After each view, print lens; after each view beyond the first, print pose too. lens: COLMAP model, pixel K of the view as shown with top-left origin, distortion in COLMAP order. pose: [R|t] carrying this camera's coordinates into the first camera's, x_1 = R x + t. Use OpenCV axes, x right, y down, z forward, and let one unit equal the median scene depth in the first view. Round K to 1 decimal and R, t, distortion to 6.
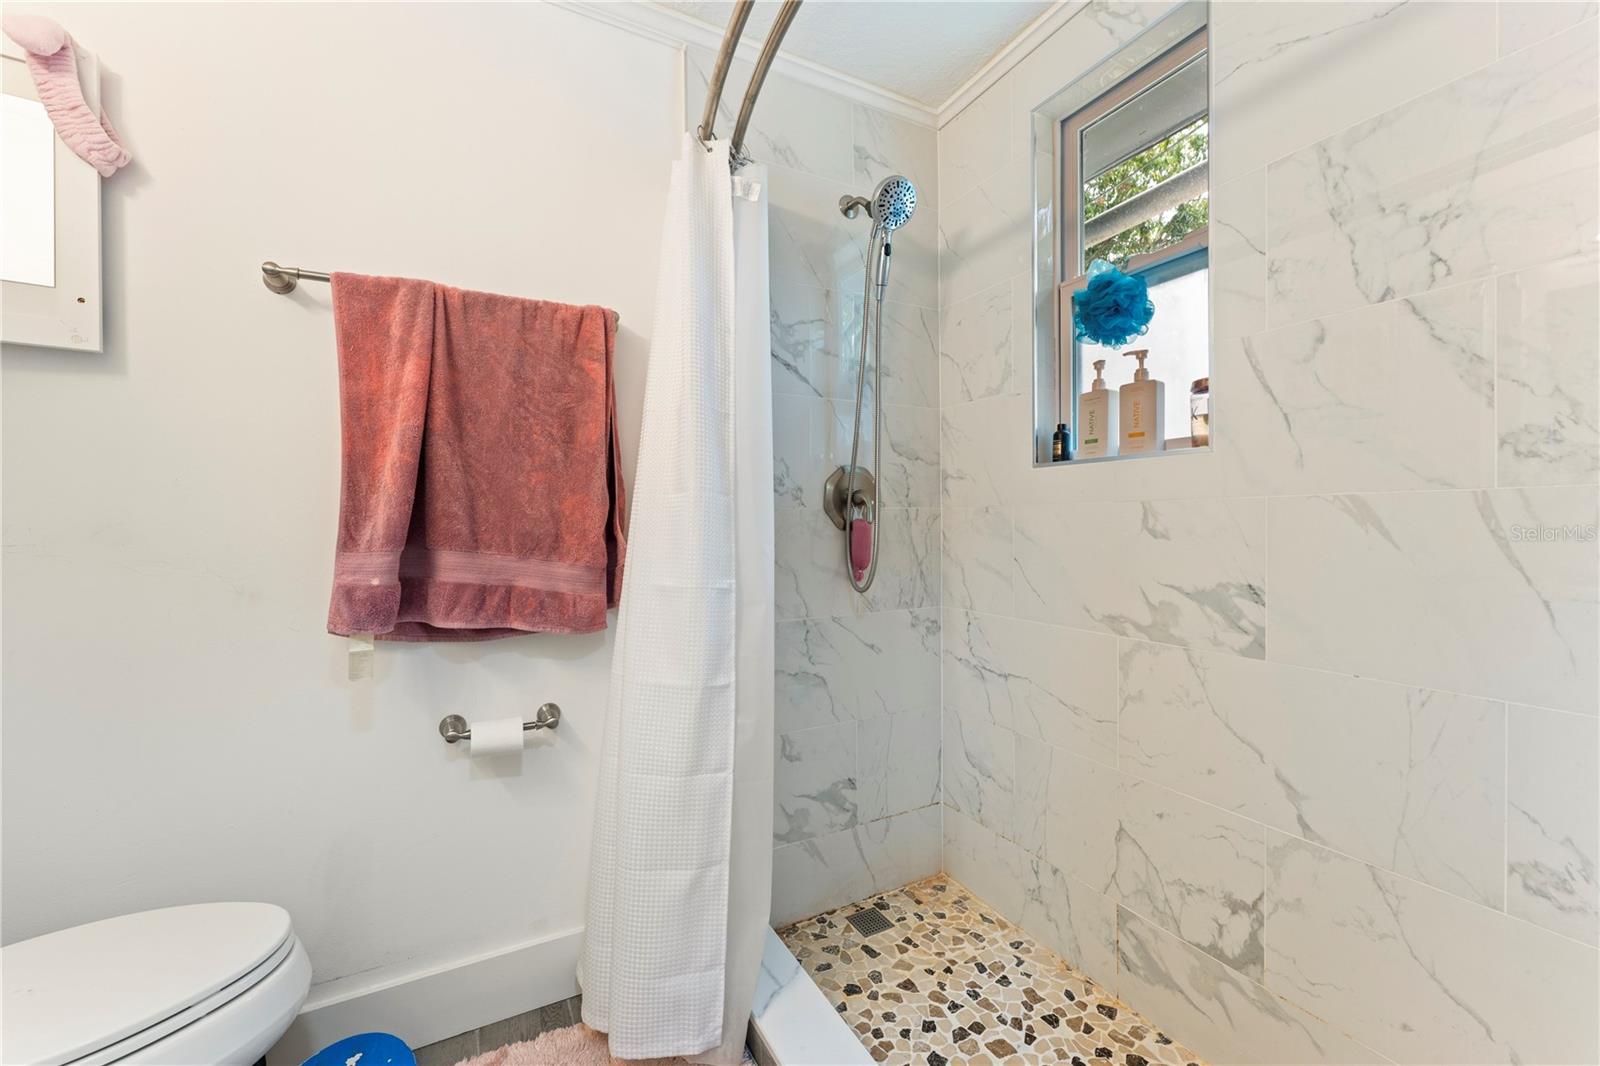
lens RADIAL K [[657.1, 0, 788.1], [0, 657.1, 539.7], [0, 0, 1]] dist [0.021198, -0.001590]
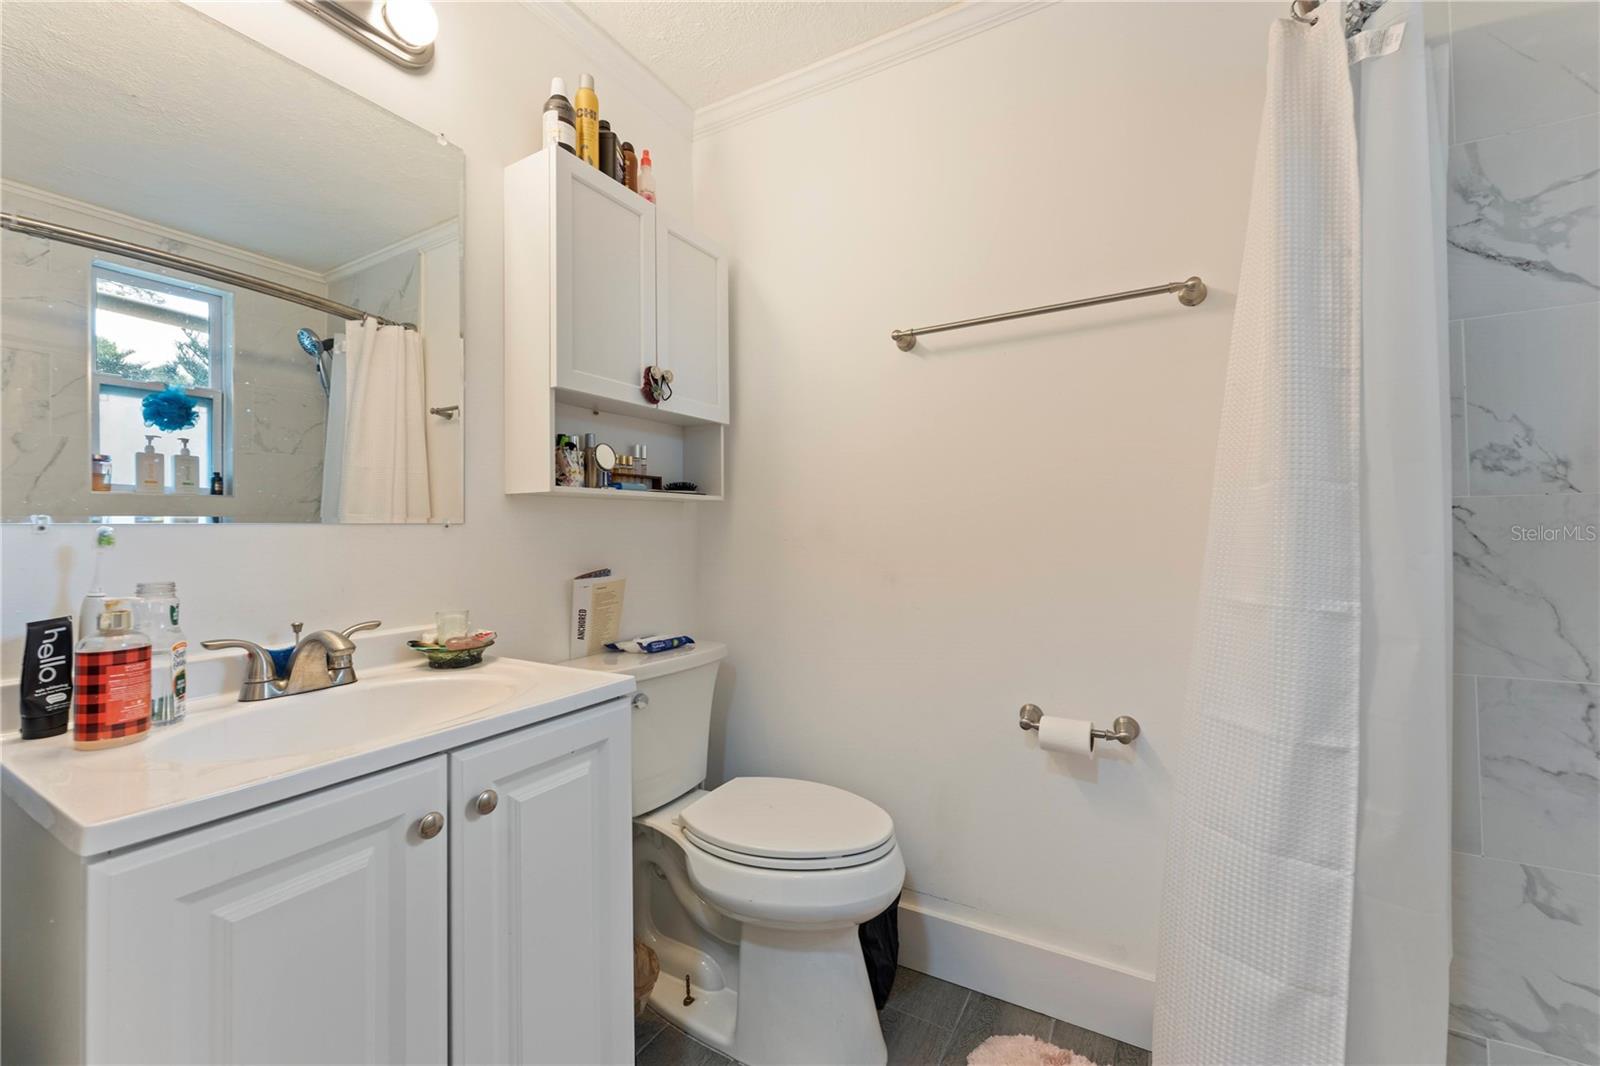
lens RADIAL K [[657.1, 0, 794.9], [0, 657.1, 524.8], [0, 0, 1]] dist [0.021198, -0.001590]
pose [[0.542128, -0.005303, -0.840279, 0.192167], [-0.010673, 0.999856, -0.013196, -0.006017], [0.840228, 0.016122, 0.541994, 0.105125]]
